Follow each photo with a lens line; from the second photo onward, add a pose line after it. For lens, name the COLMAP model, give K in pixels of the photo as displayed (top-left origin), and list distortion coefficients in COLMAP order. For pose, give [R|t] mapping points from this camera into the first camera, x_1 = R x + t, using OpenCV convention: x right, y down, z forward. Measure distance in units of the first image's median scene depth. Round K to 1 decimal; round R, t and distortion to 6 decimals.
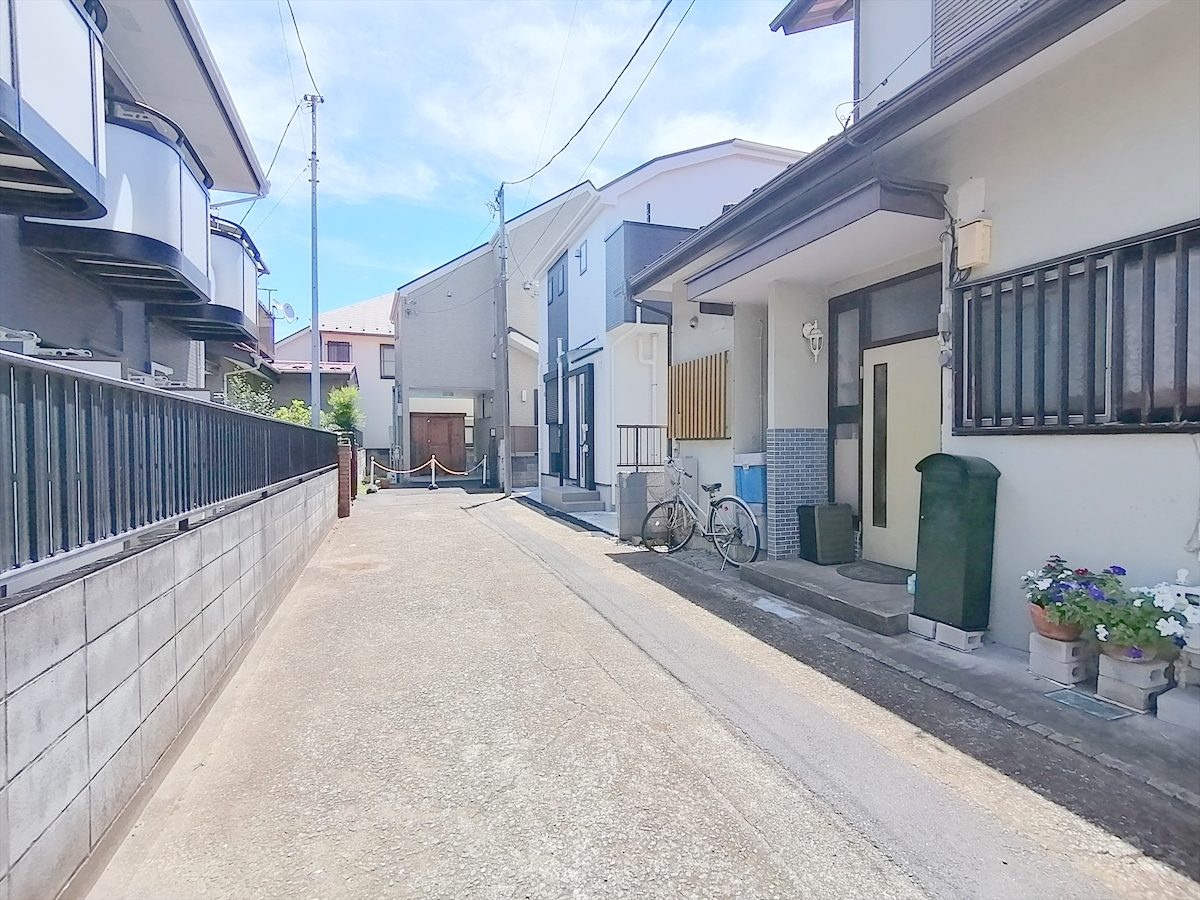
lens RADIAL K [[593.1, 0, 600.5], [0, 593.1, 452.1], [0, 0, 1]] dist [0.000842, -0.009537]
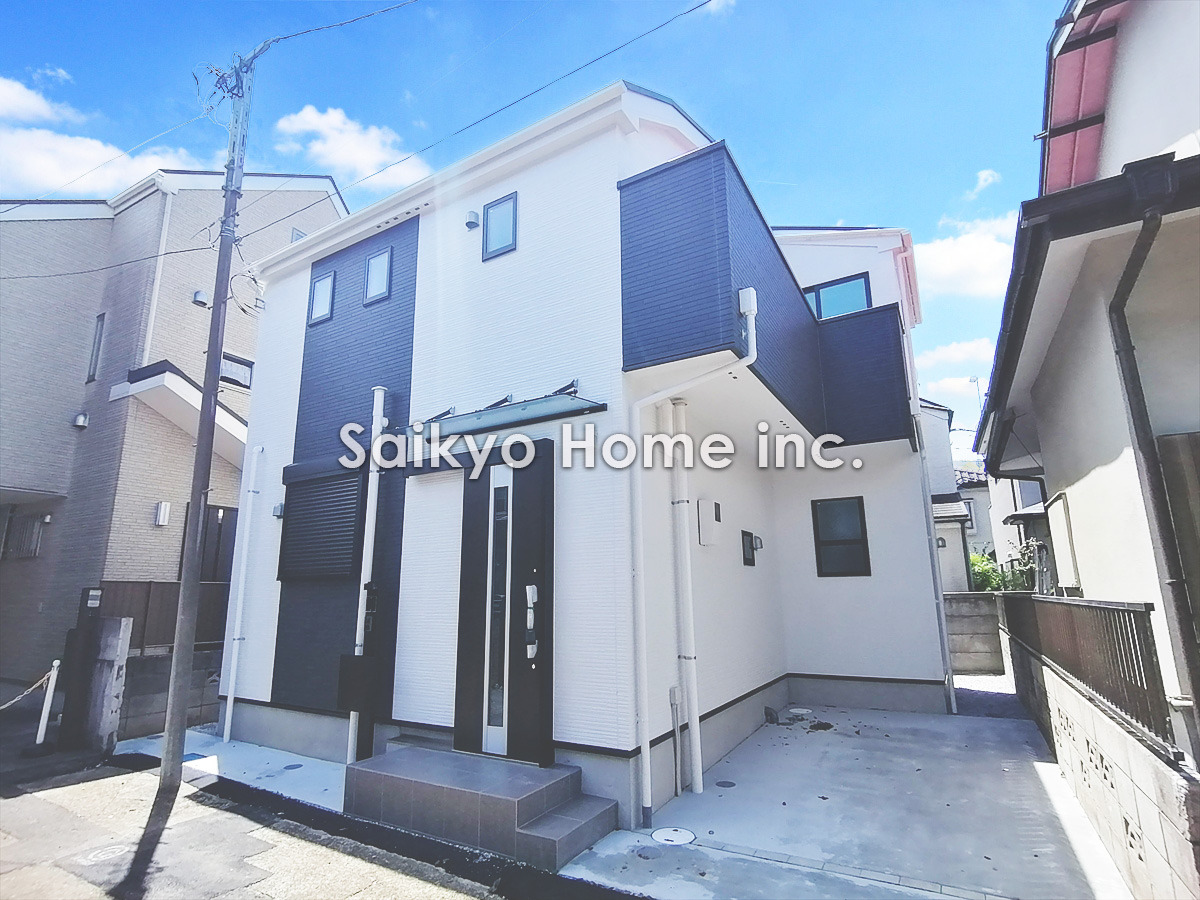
lens RADIAL K [[593.1, 0, 593.3], [0, 593.1, 462.5], [0, 0, 1]] dist [0.000842, -0.009537]
pose [[0.762206, 0.135751, 0.632940, -0.221870], [0.015604, 0.973627, -0.227611, -0.032037], [-0.647146, 0.183363, 0.739987, 0.573004]]
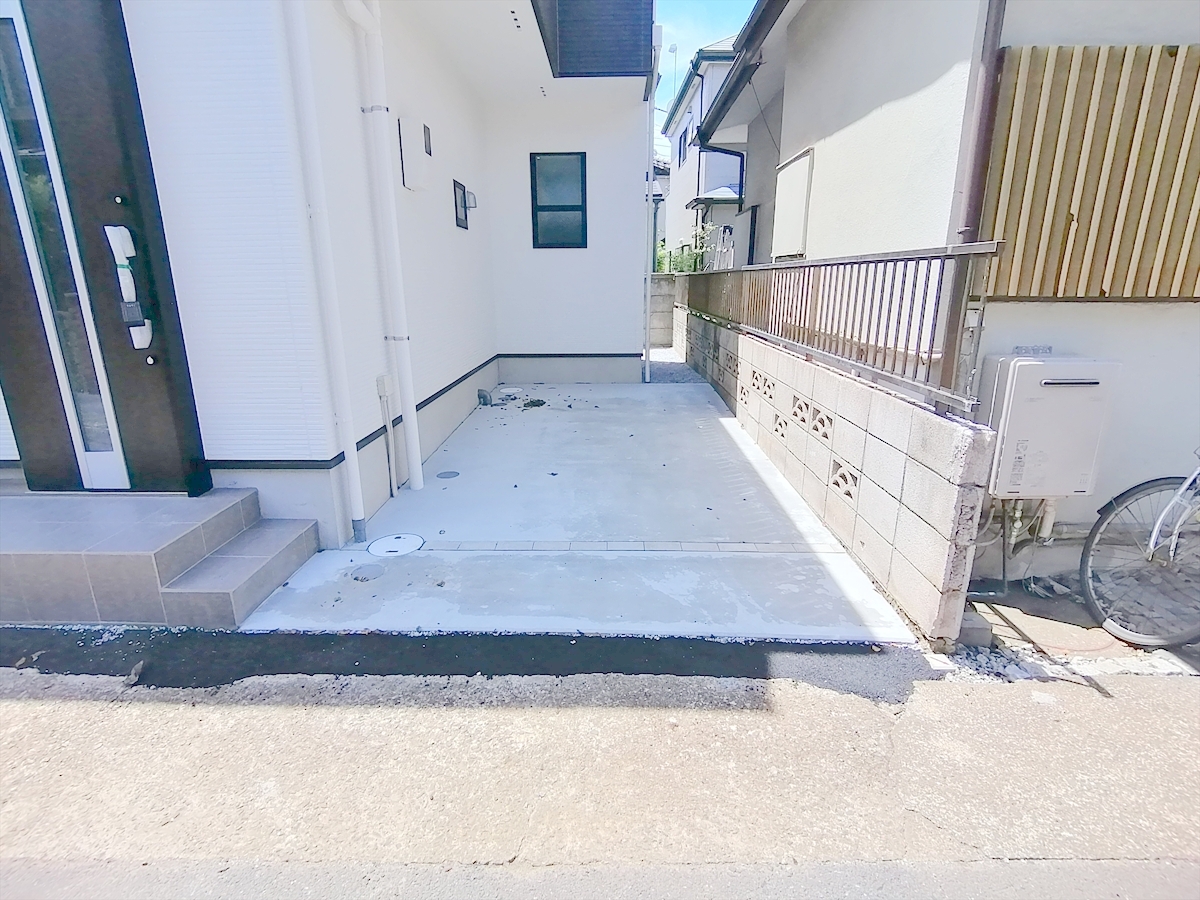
lens RADIAL K [[593.1, 0, 598.5], [0, 593.1, 447.0], [0, 0, 1]] dist [0.000842, -0.009537]
pose [[0.344415, -0.251043, 0.904630, -0.160024], [0.013571, 0.964815, 0.262578, -0.019100], [-0.938720, -0.078159, 0.335703, 0.644193]]
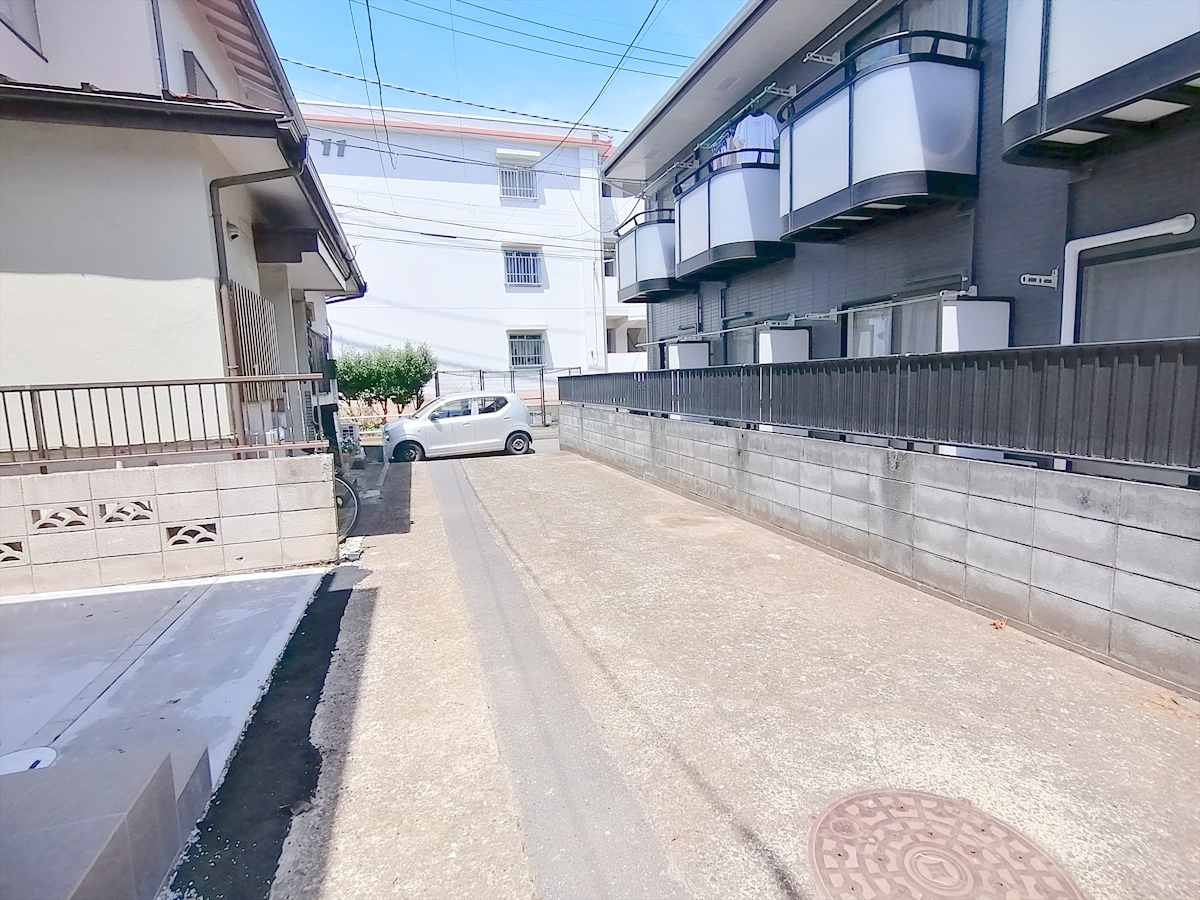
lens RADIAL K [[593.1, 0, 597.8], [0, 593.1, 453.6], [0, 0, 1]] dist [0.000842, -0.009537]
pose [[-0.998602, 0.037614, 0.037126, -0.158411], [0.042386, 0.989596, 0.137490, -0.024561], [-0.031568, 0.138872, -0.989807, 0.956288]]
